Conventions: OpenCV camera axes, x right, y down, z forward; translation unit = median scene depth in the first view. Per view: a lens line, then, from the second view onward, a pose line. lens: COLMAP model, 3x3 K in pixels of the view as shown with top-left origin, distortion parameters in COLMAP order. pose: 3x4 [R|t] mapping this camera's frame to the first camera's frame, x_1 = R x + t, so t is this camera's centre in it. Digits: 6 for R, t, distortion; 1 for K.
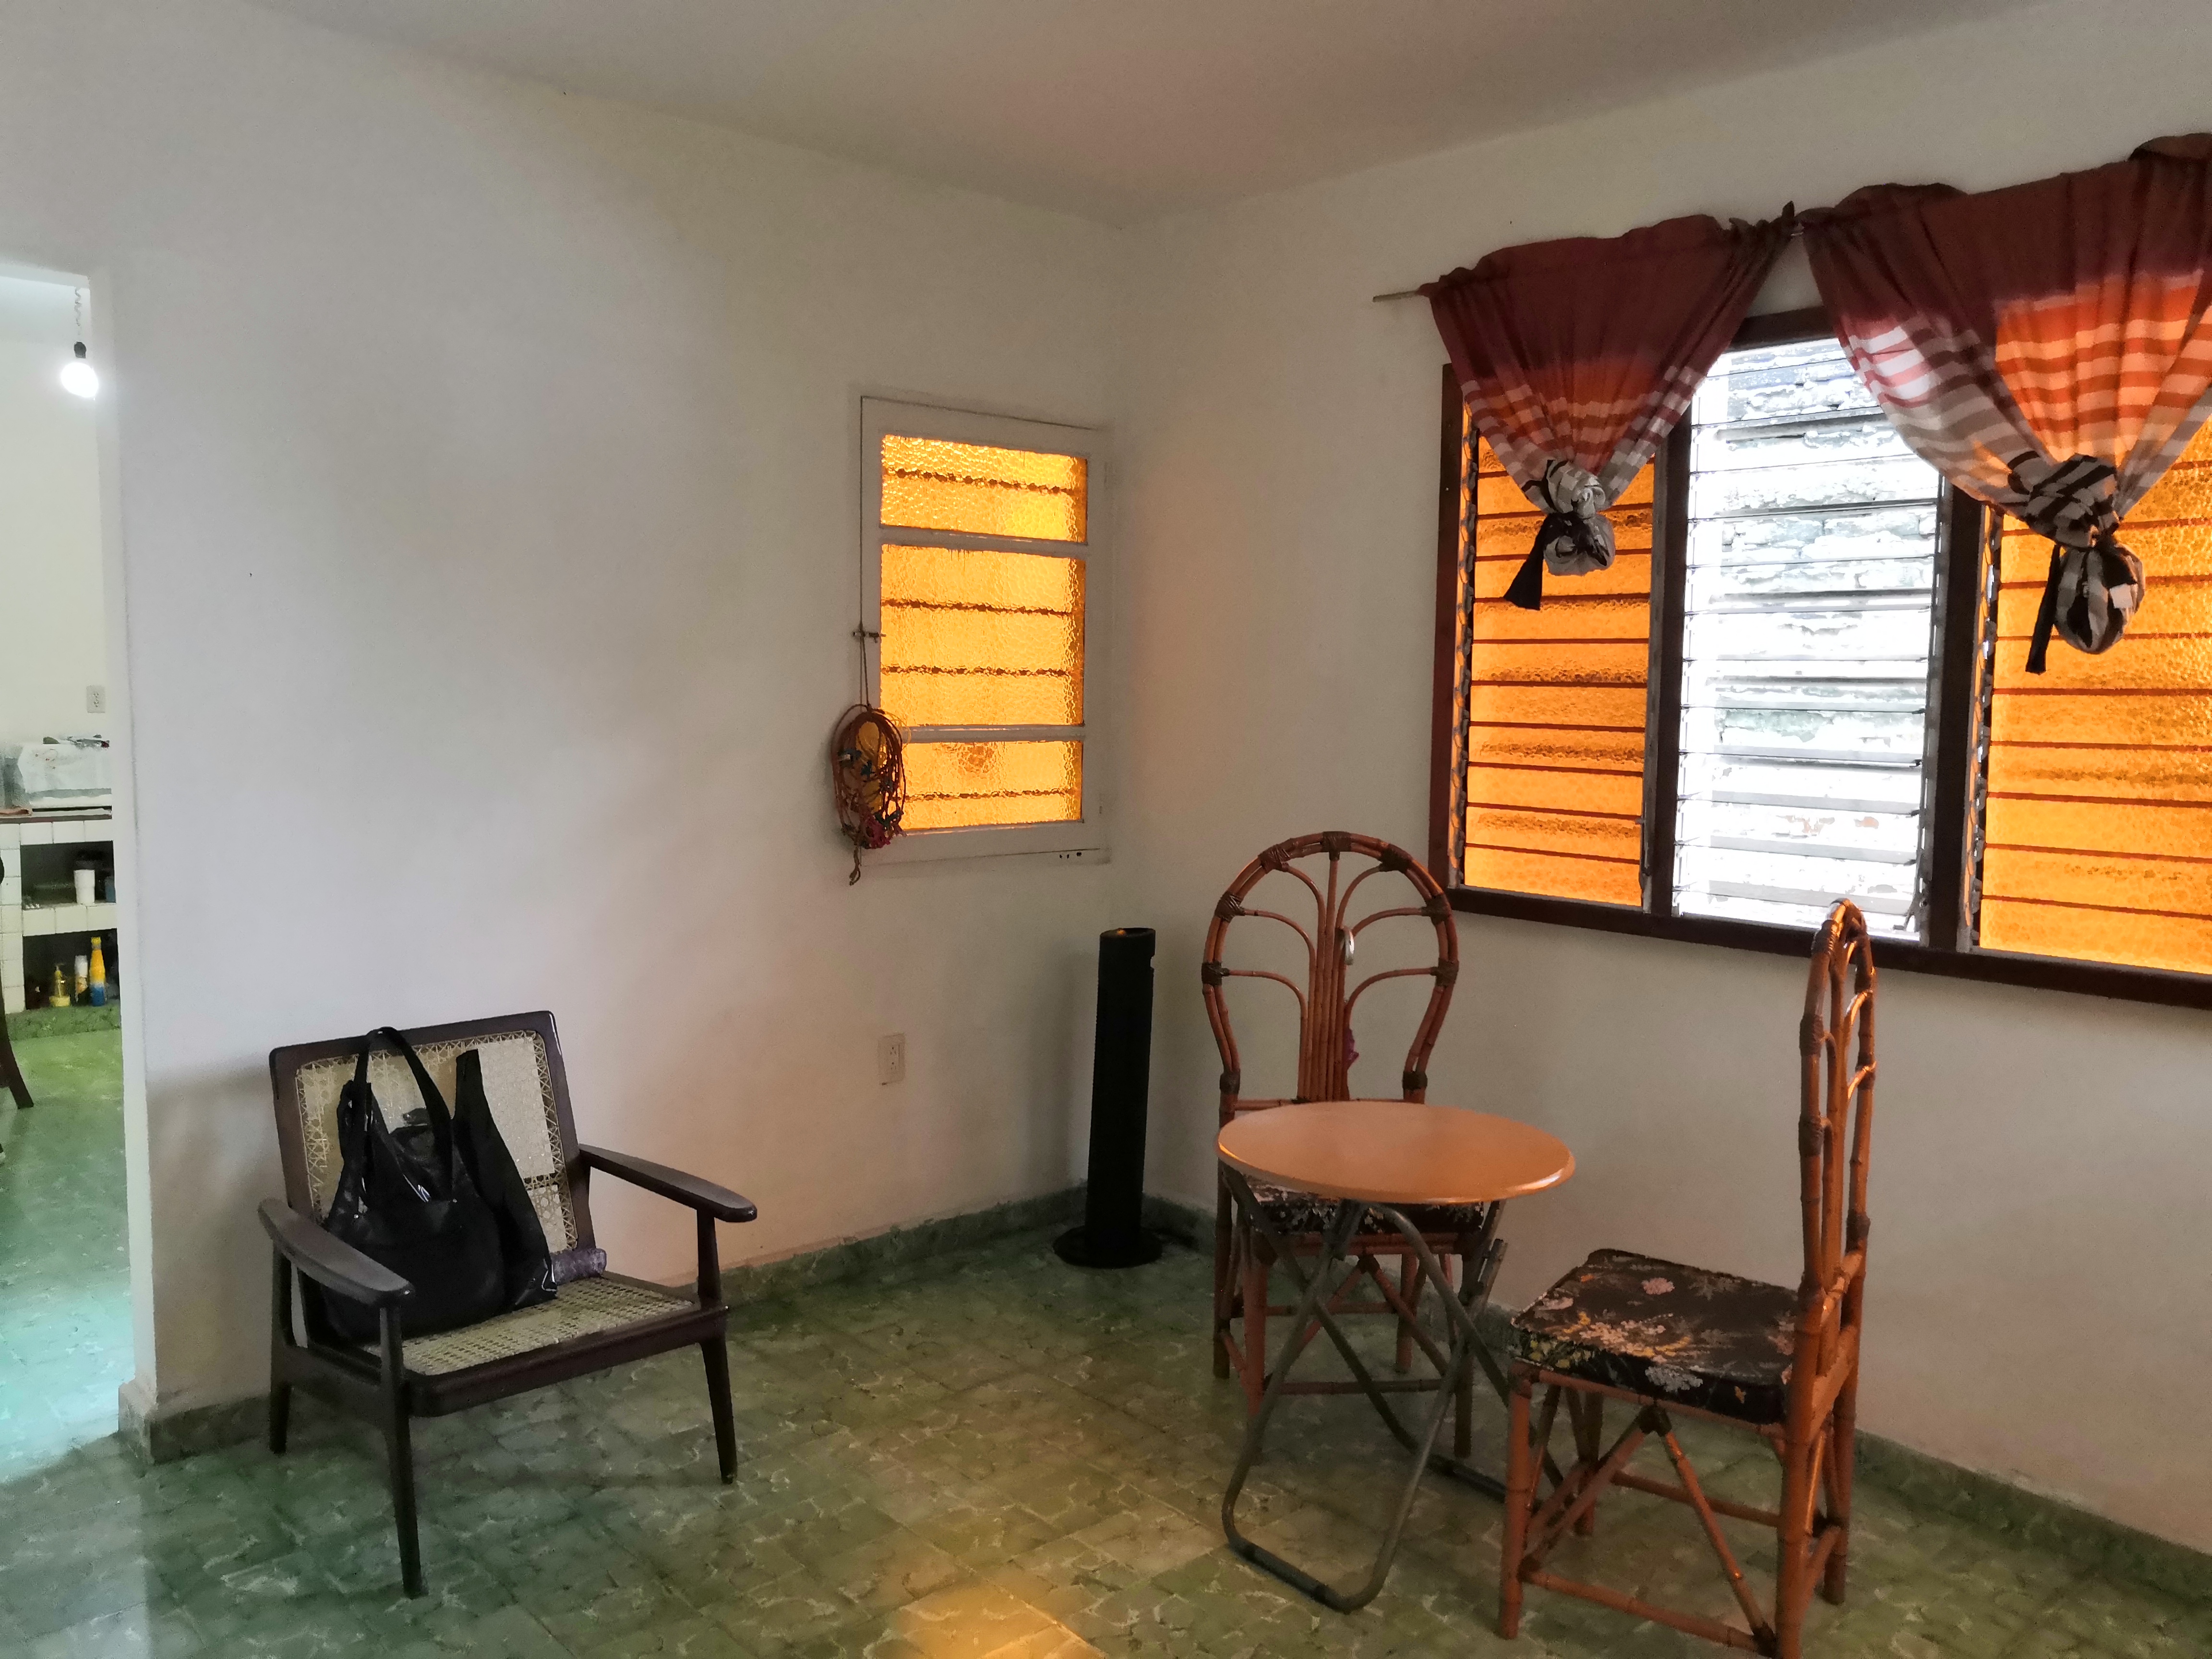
lens RADIAL K [[1715.7, 0, 1107.1], [0, 1715.7, 842.8], [0, 0, 1]] dist [-0.013633, -0.003725]
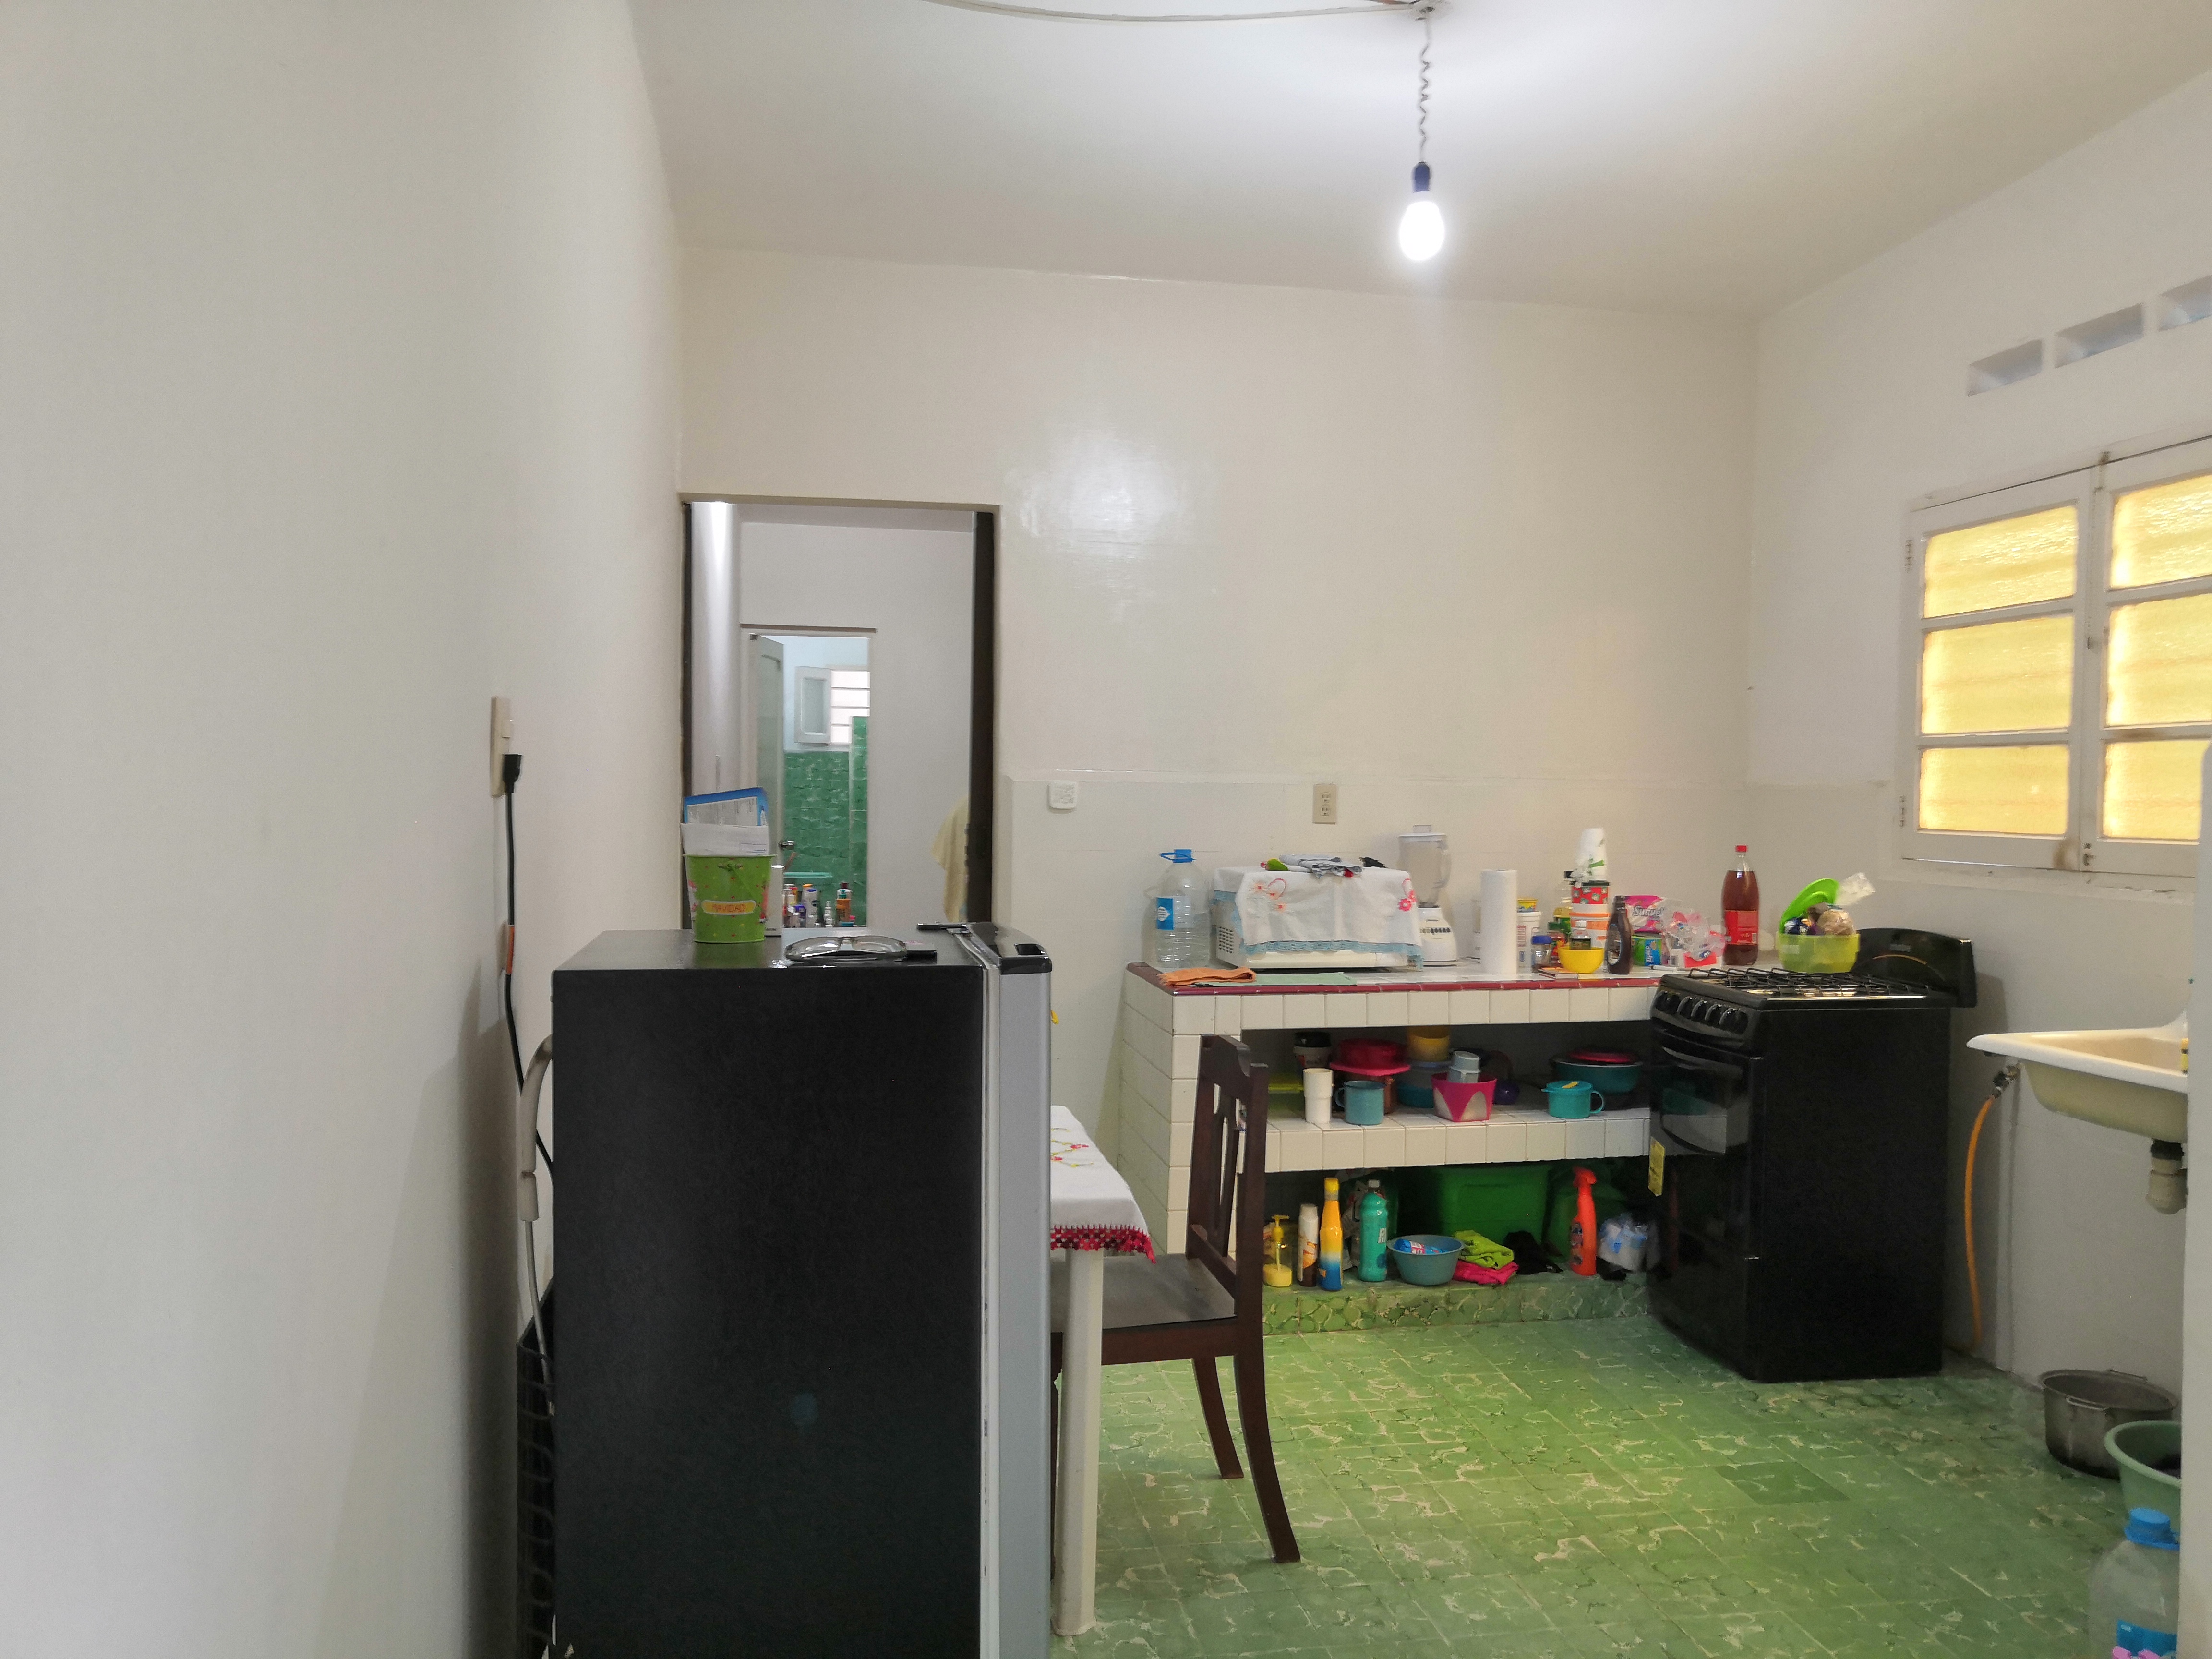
lens RADIAL K [[1715.7, 0, 1110.2], [0, 1715.7, 826.5], [0, 0, 1]] dist [-0.013633, -0.003725]
pose [[0.840492, 0.017632, -0.541537, -0.318576], [-0.057356, 0.996750, -0.056566, -0.033998], [0.538780, 0.078604, 0.838772, 0.411468]]
